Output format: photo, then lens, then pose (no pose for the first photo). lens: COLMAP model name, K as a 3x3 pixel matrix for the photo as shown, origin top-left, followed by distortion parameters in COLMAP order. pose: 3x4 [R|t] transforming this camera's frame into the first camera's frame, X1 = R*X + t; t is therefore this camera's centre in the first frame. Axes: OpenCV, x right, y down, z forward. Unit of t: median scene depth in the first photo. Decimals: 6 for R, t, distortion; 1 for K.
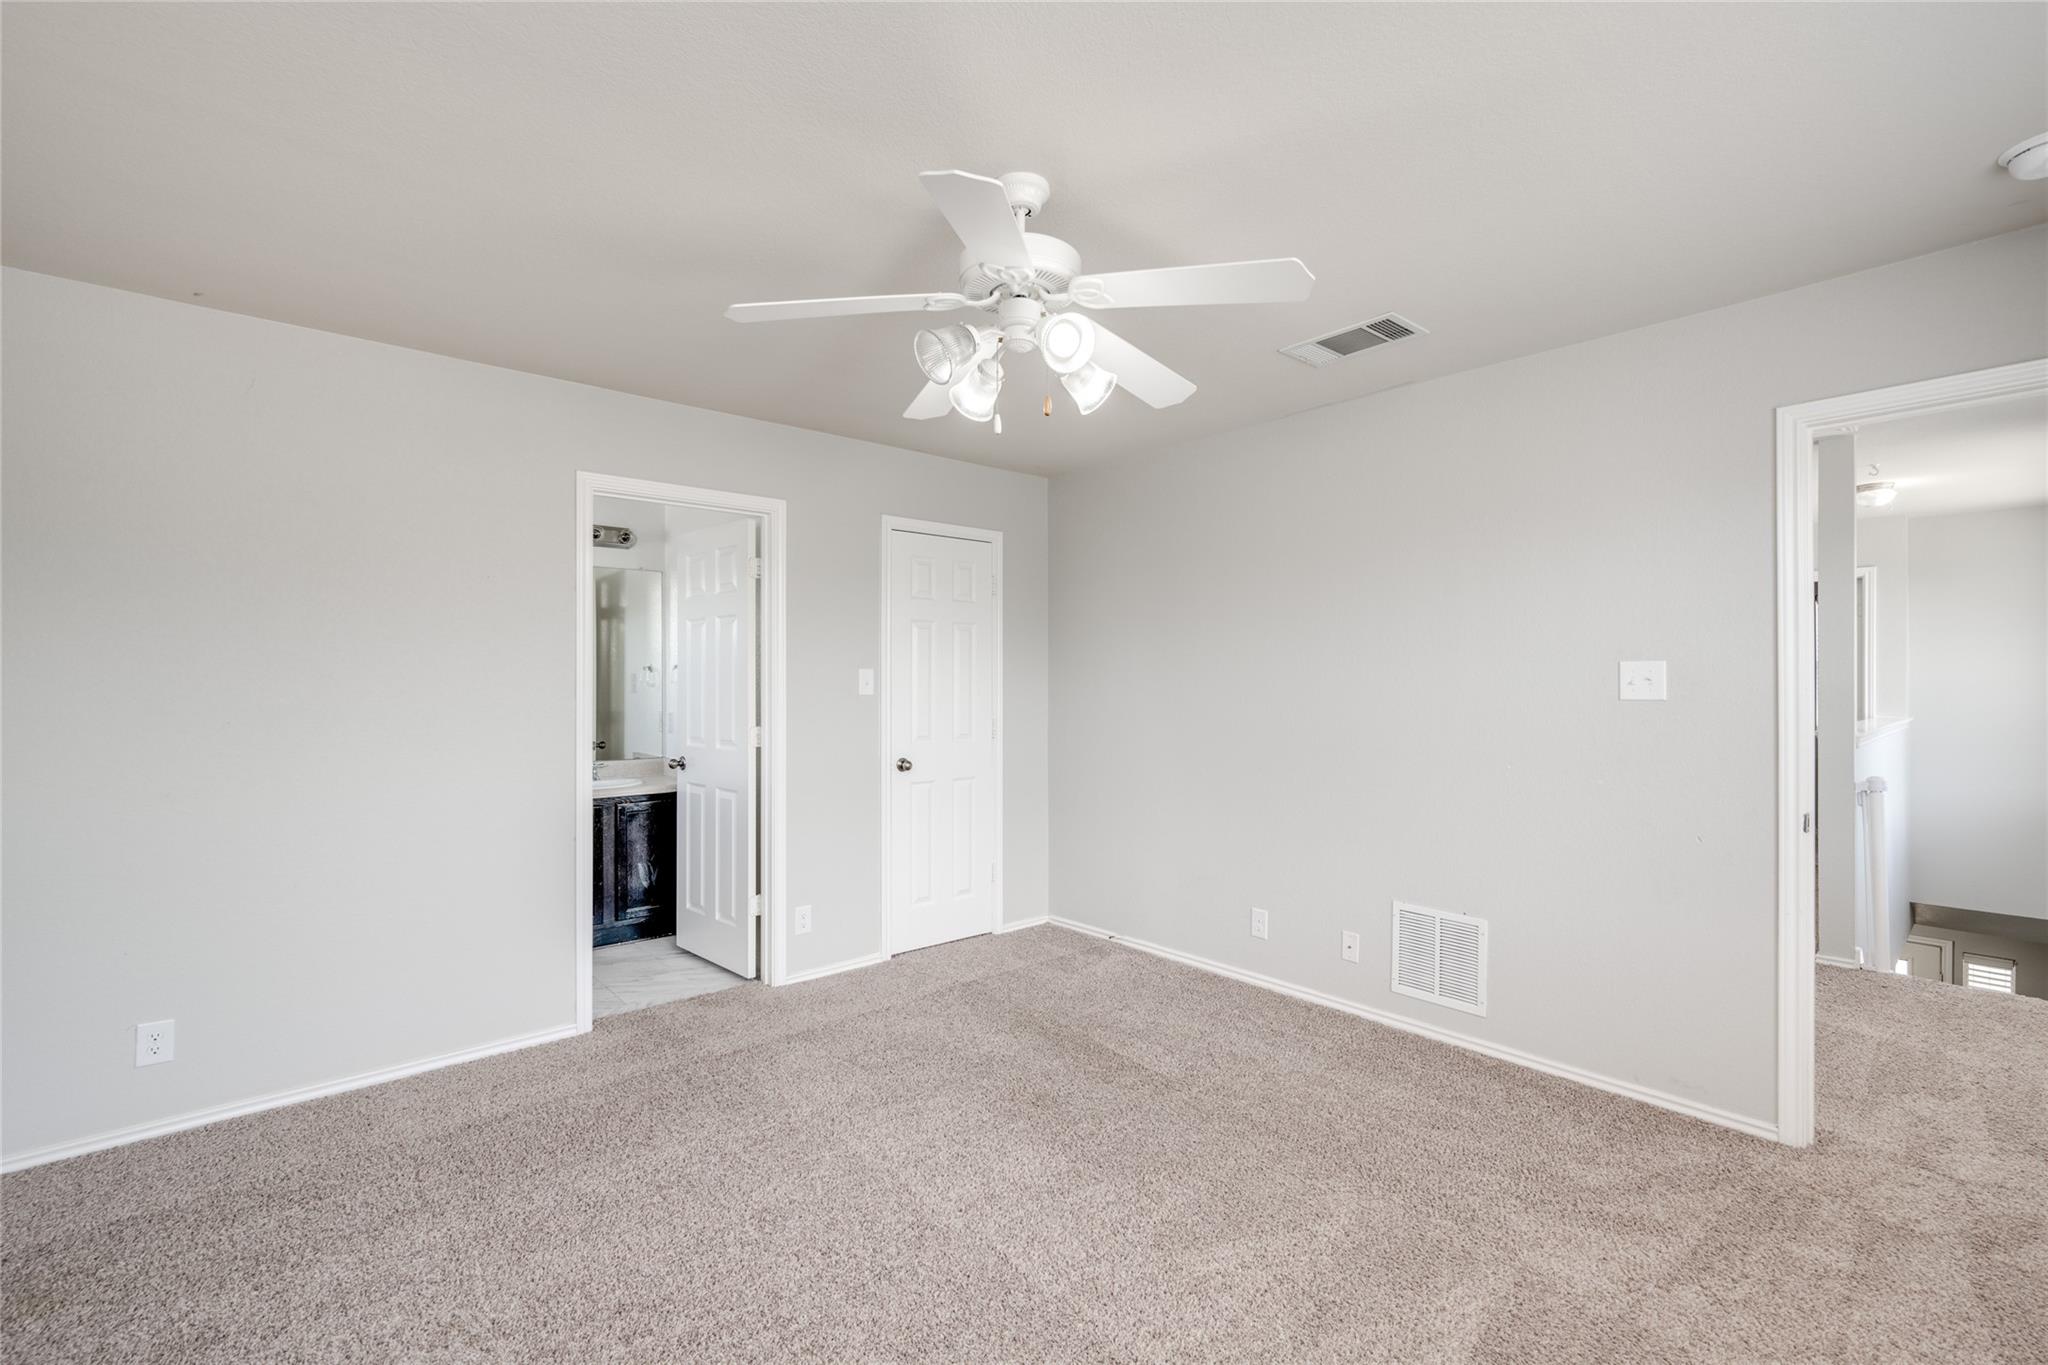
lens RADIAL K [[895.7, 0, 1044.7], [0, 895.7, 683.3], [0, 0, 1]] dist [0.000538, 0.000328]
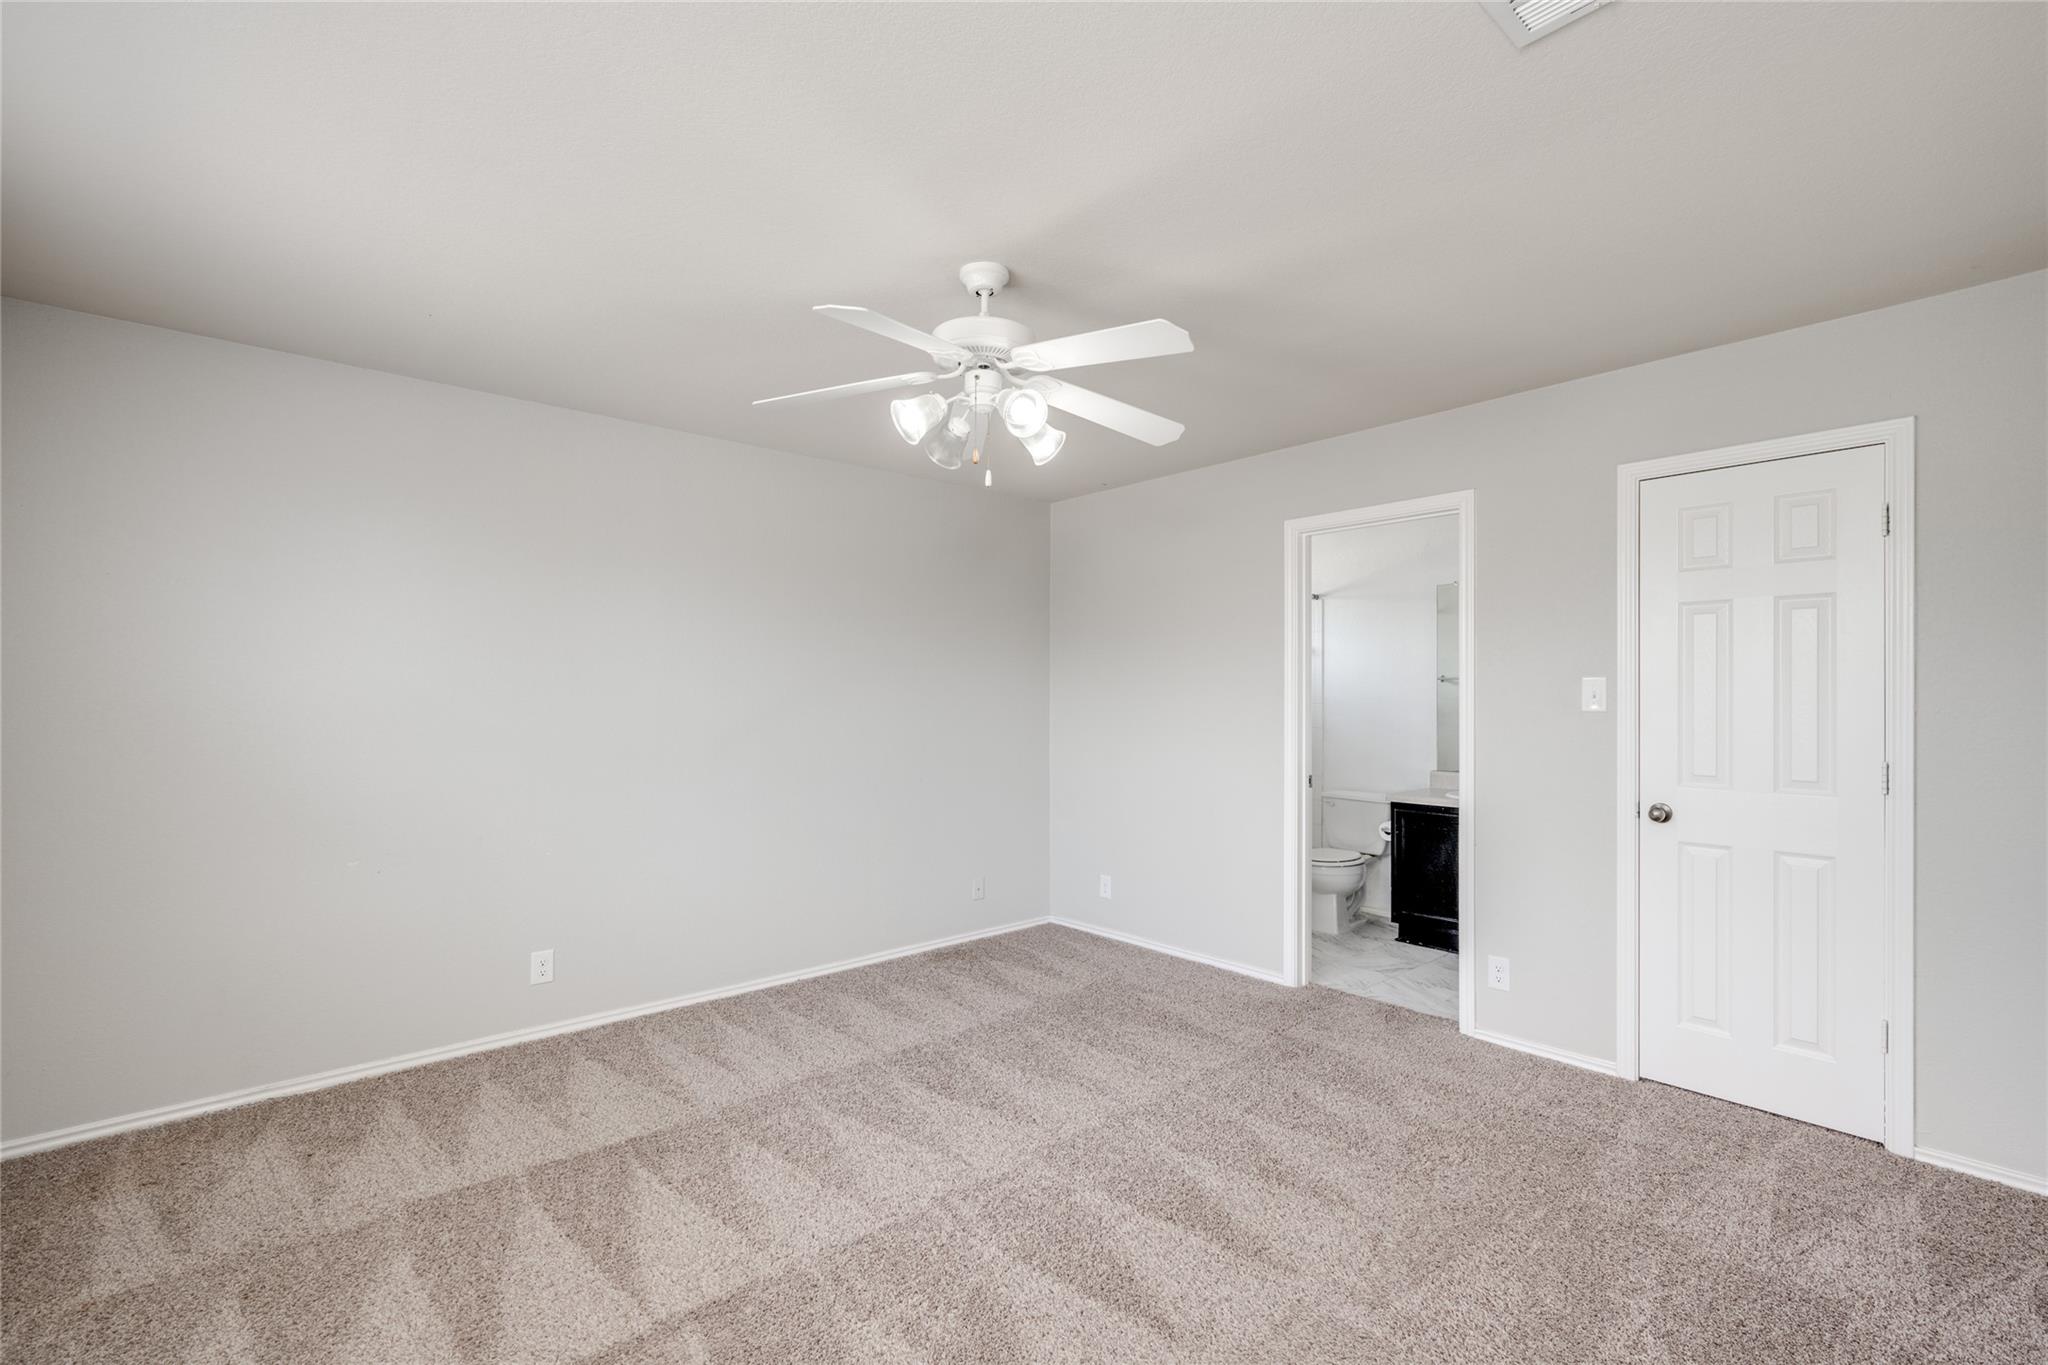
lens RADIAL K [[920.8, 0, 1016.2], [0, 920.8, 696.9], [0, 0, 1]] dist [-0.000438, -0.000034]
pose [[-0.018120, 0.002512, -0.999833, 0.612843], [-0.000680, 0.999997, 0.002525, -0.000866], [0.999836, 0.000726, -0.018119, 0.553584]]
